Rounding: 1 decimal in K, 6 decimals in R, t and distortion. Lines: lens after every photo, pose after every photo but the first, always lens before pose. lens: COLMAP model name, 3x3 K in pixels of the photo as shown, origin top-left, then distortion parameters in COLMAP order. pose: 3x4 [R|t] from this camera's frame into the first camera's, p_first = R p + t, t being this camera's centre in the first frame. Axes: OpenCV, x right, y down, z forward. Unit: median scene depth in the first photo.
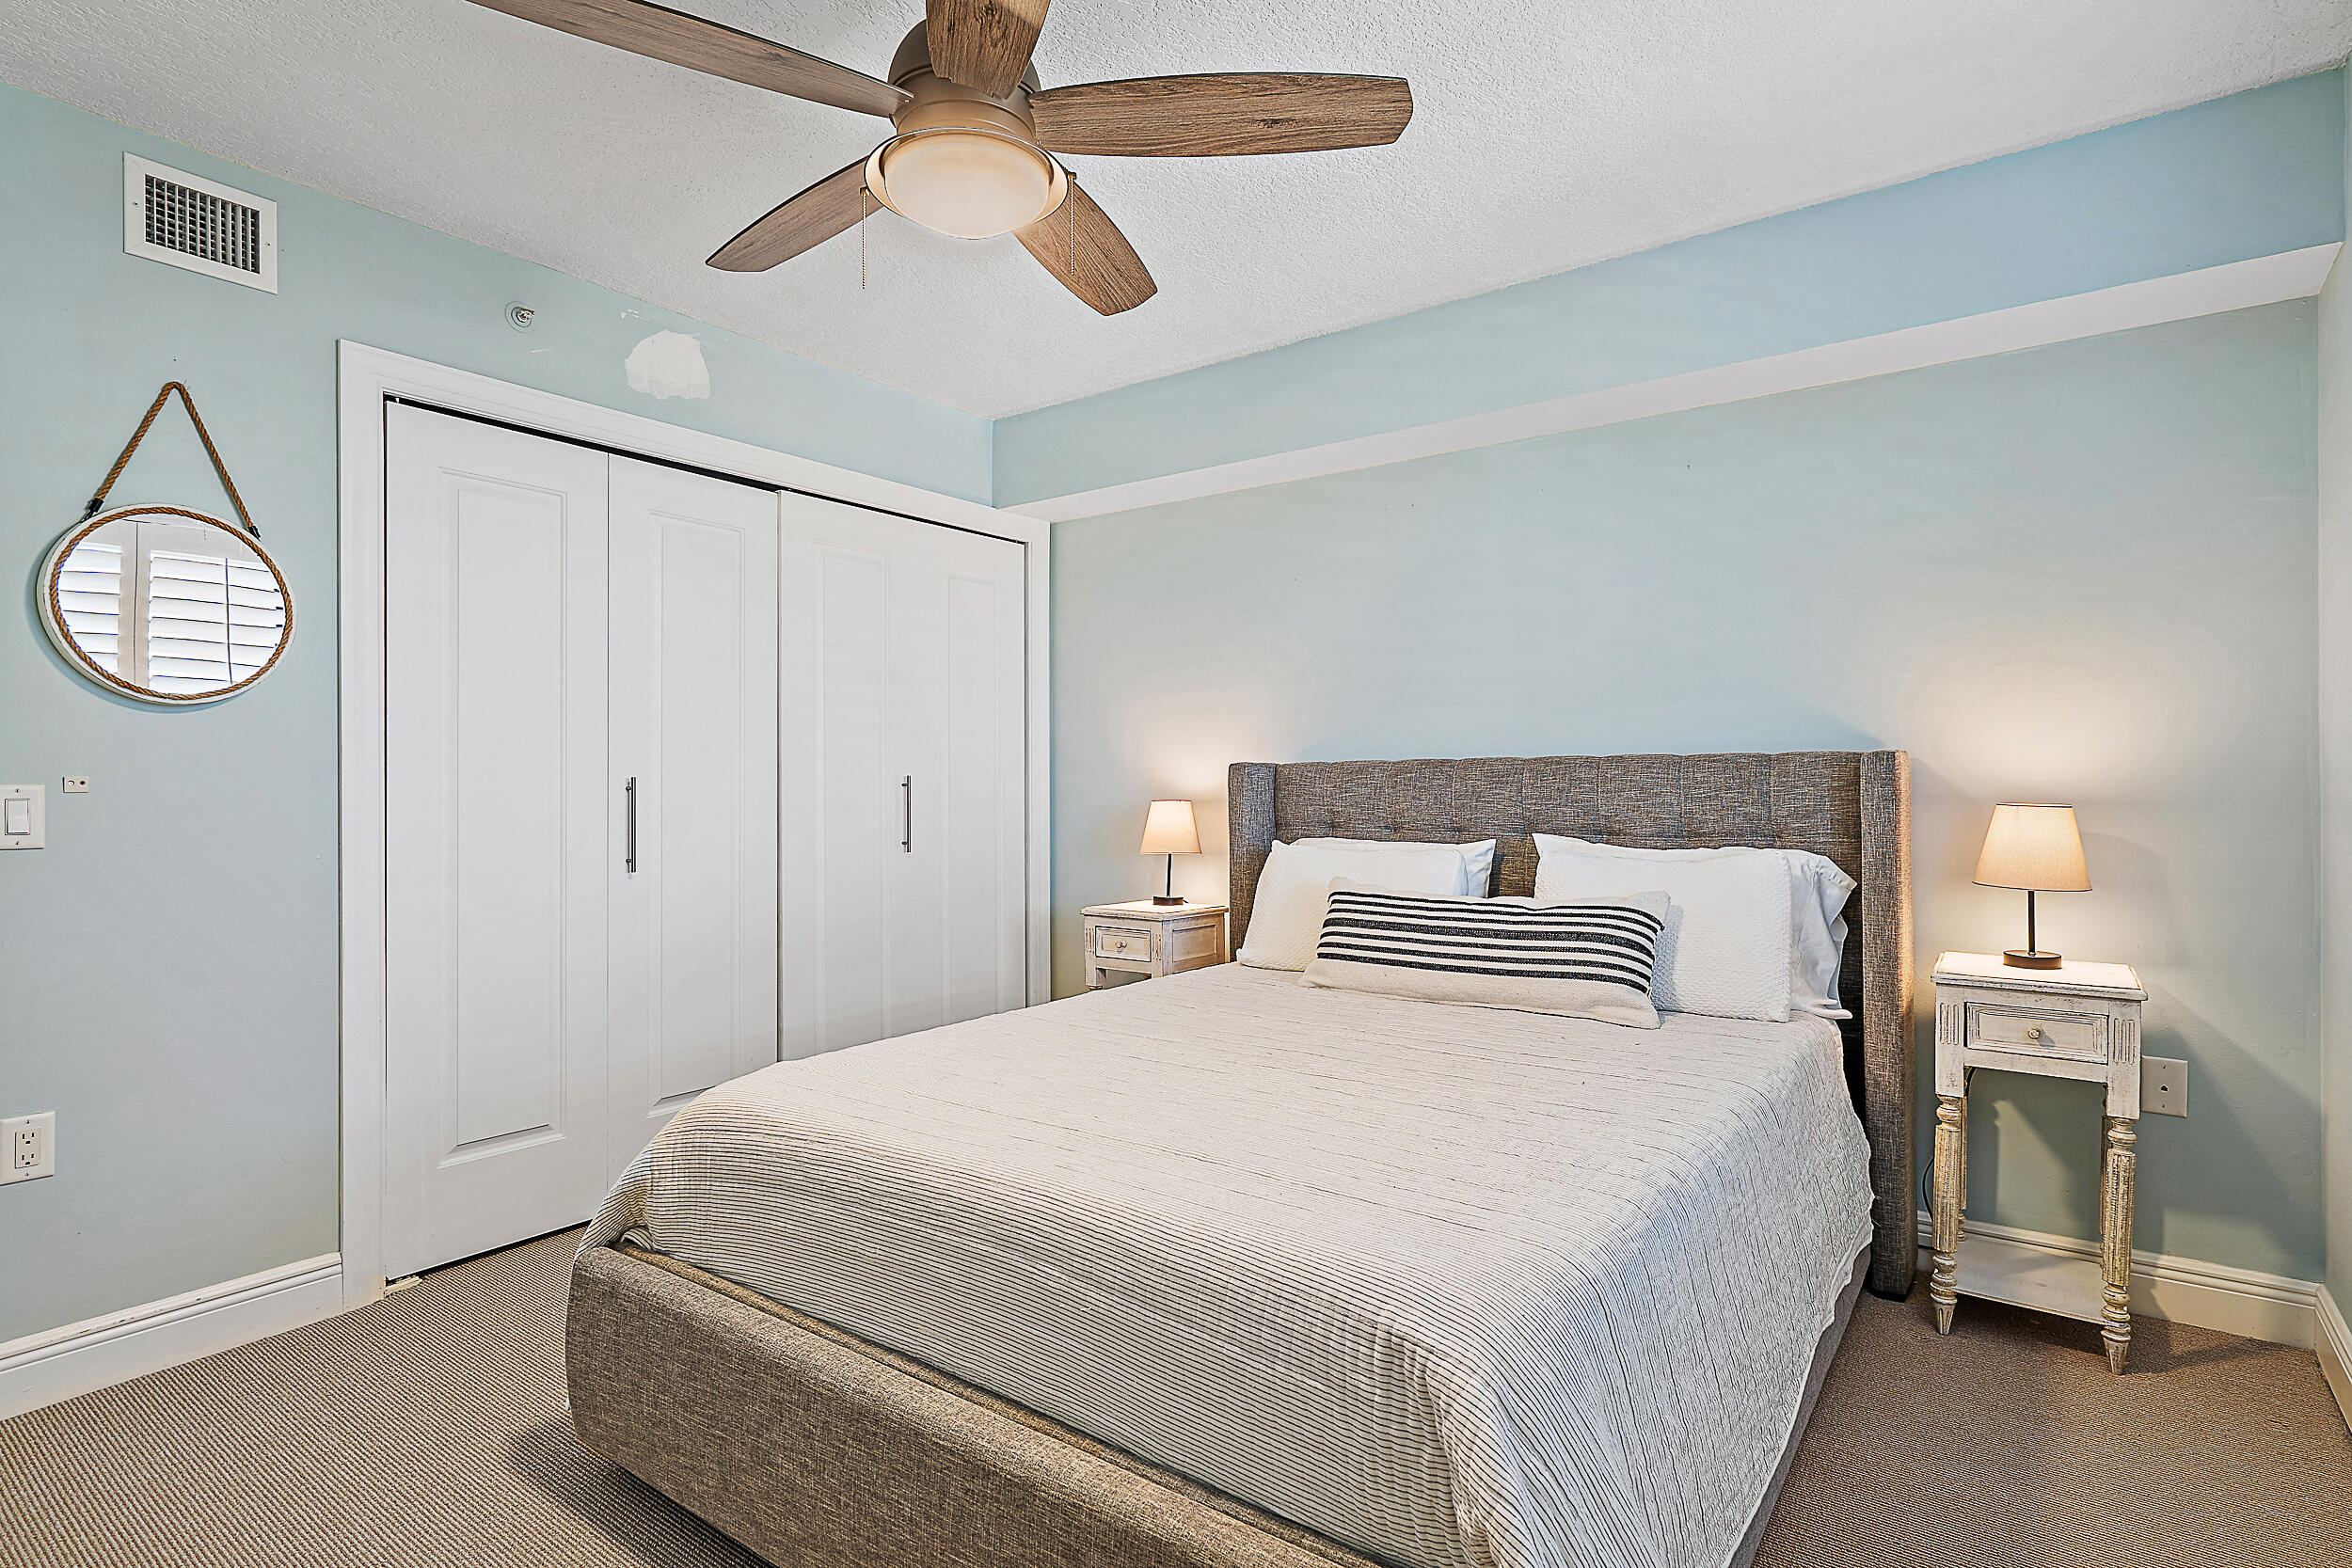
lens RADIAL K [[1246.4, 0, 1176.0], [0, 1246.4, 784.0], [0, 0, 1]] dist [0.001721, 0.001166]
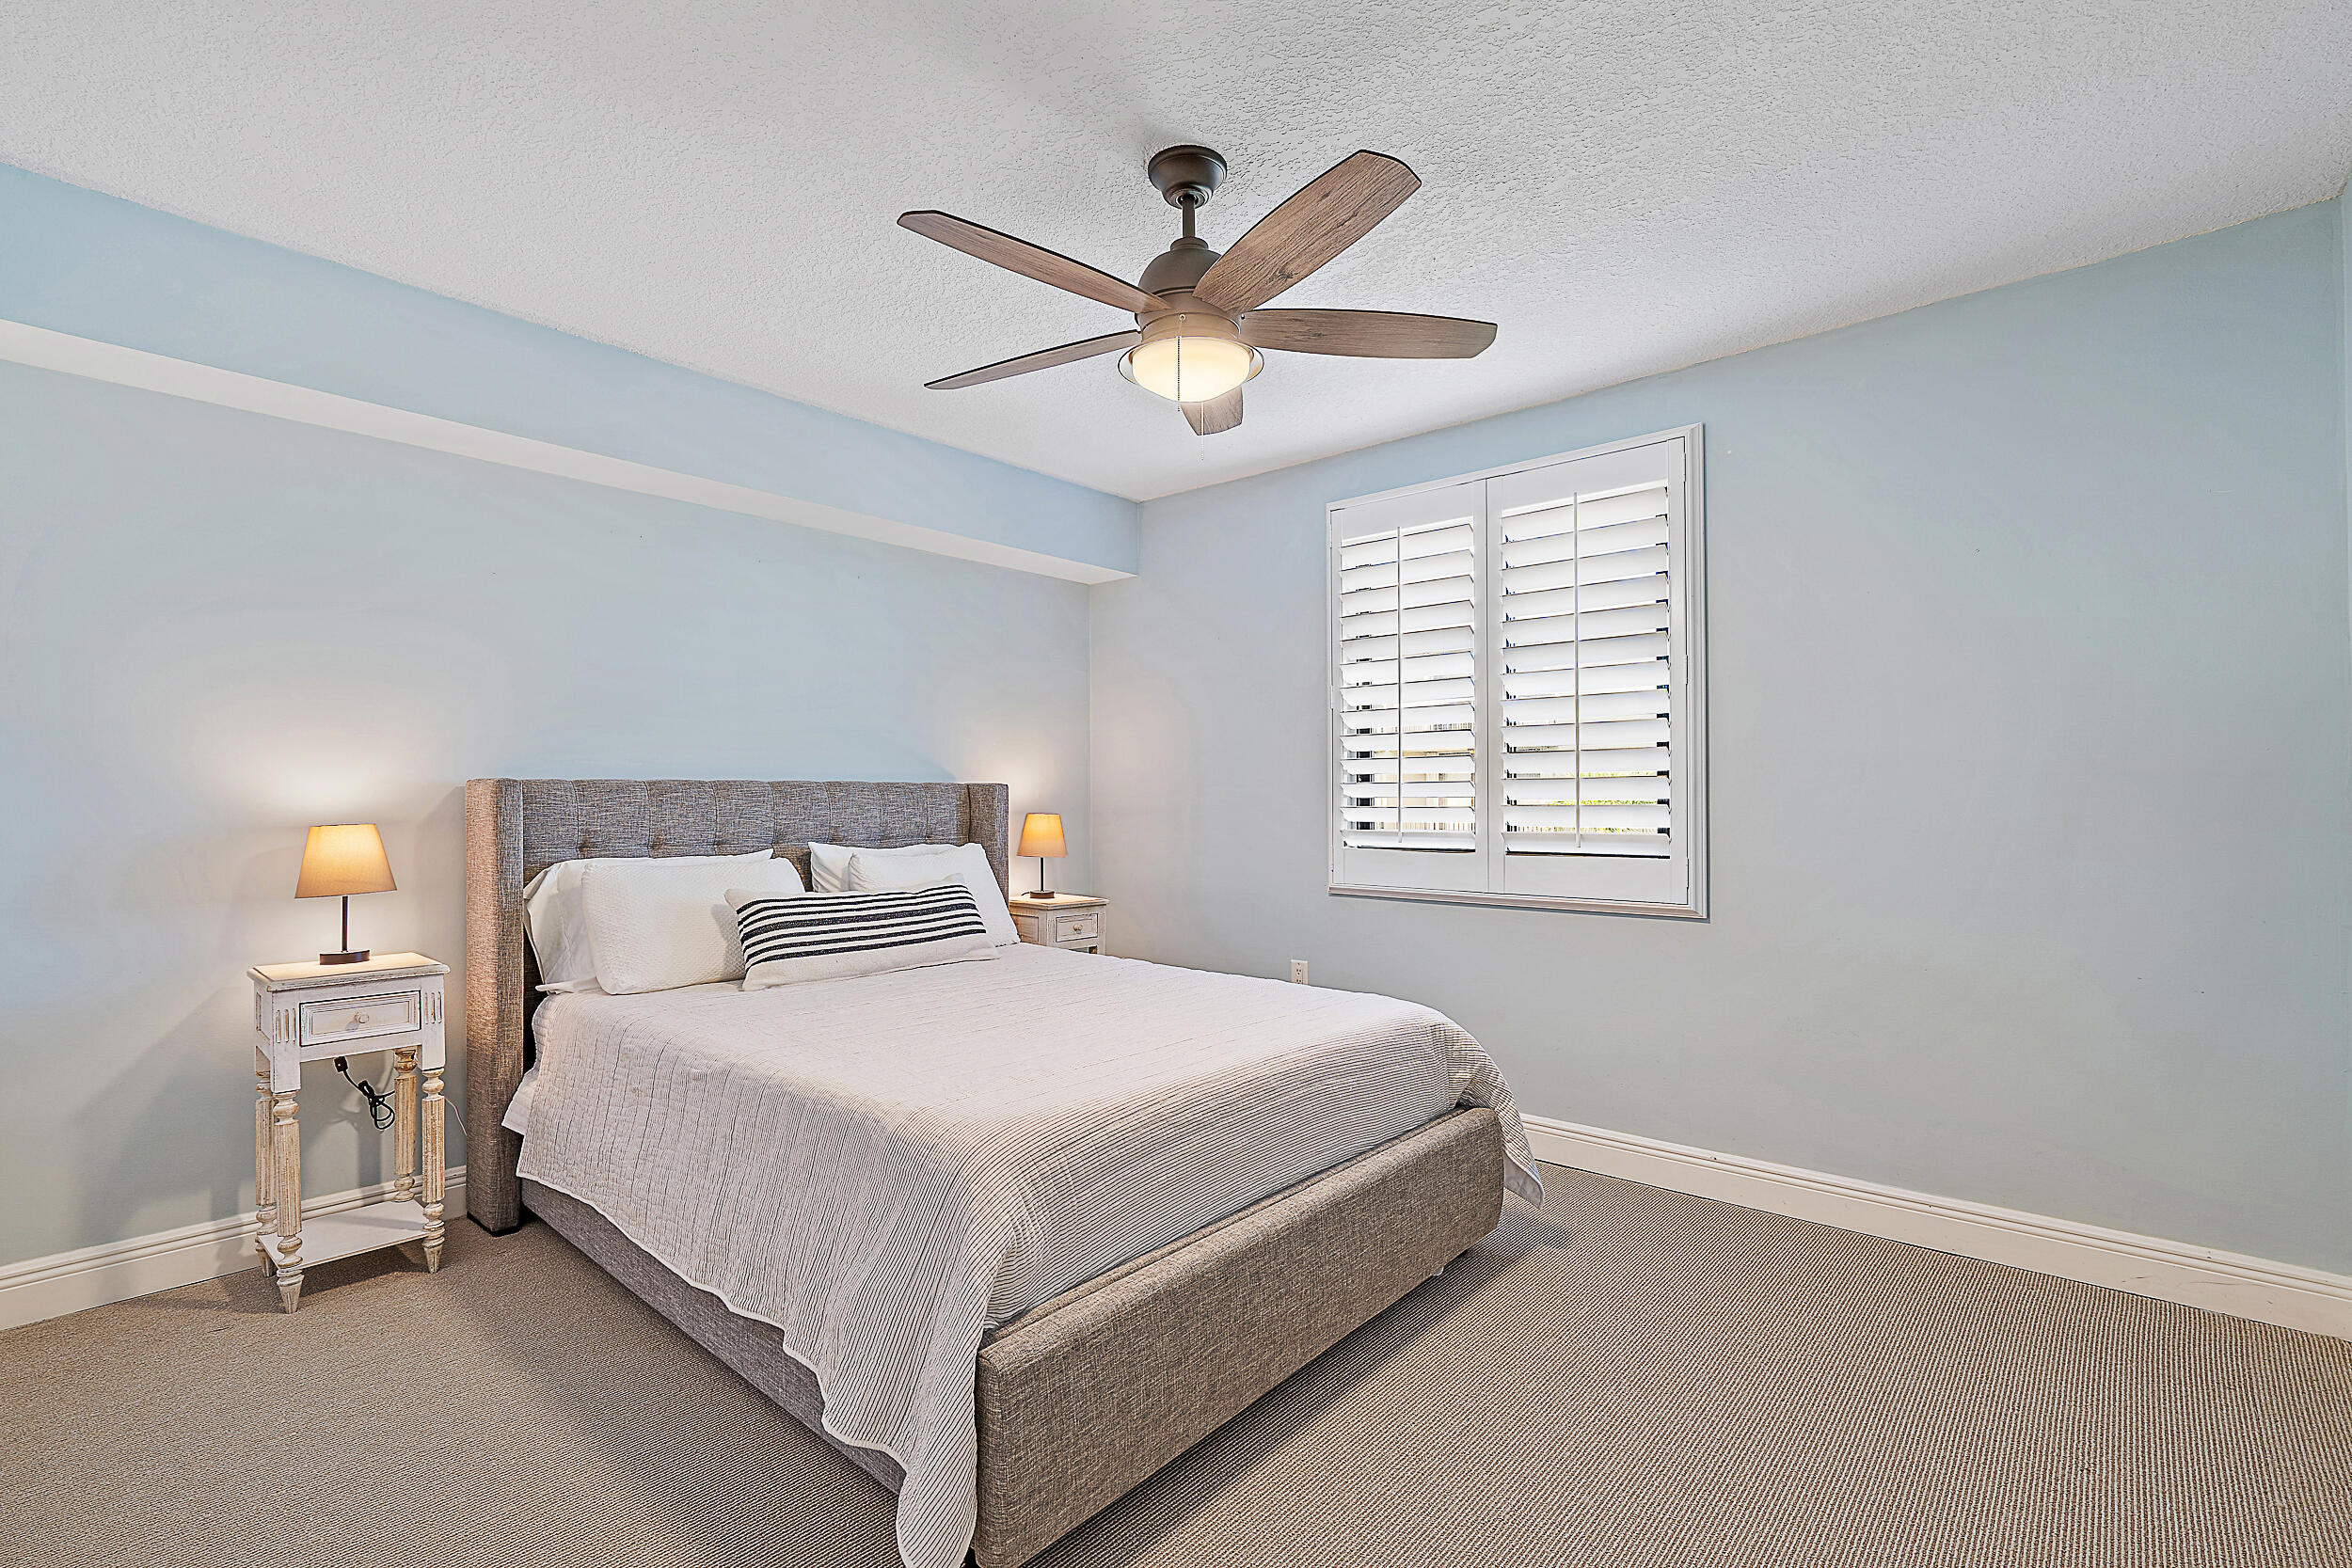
lens RADIAL K [[1055.0, 0, 1176.0], [0, 1055.0, 784.0], [0, 0, 1]] dist [-0.009395, -0.000384]
pose [[0.051811, 0.023640, 0.998377, -1.172084], [-0.003168, 0.999719, -0.023507, 0.004680], [-0.998652, -0.001945, 0.051872, 0.834655]]
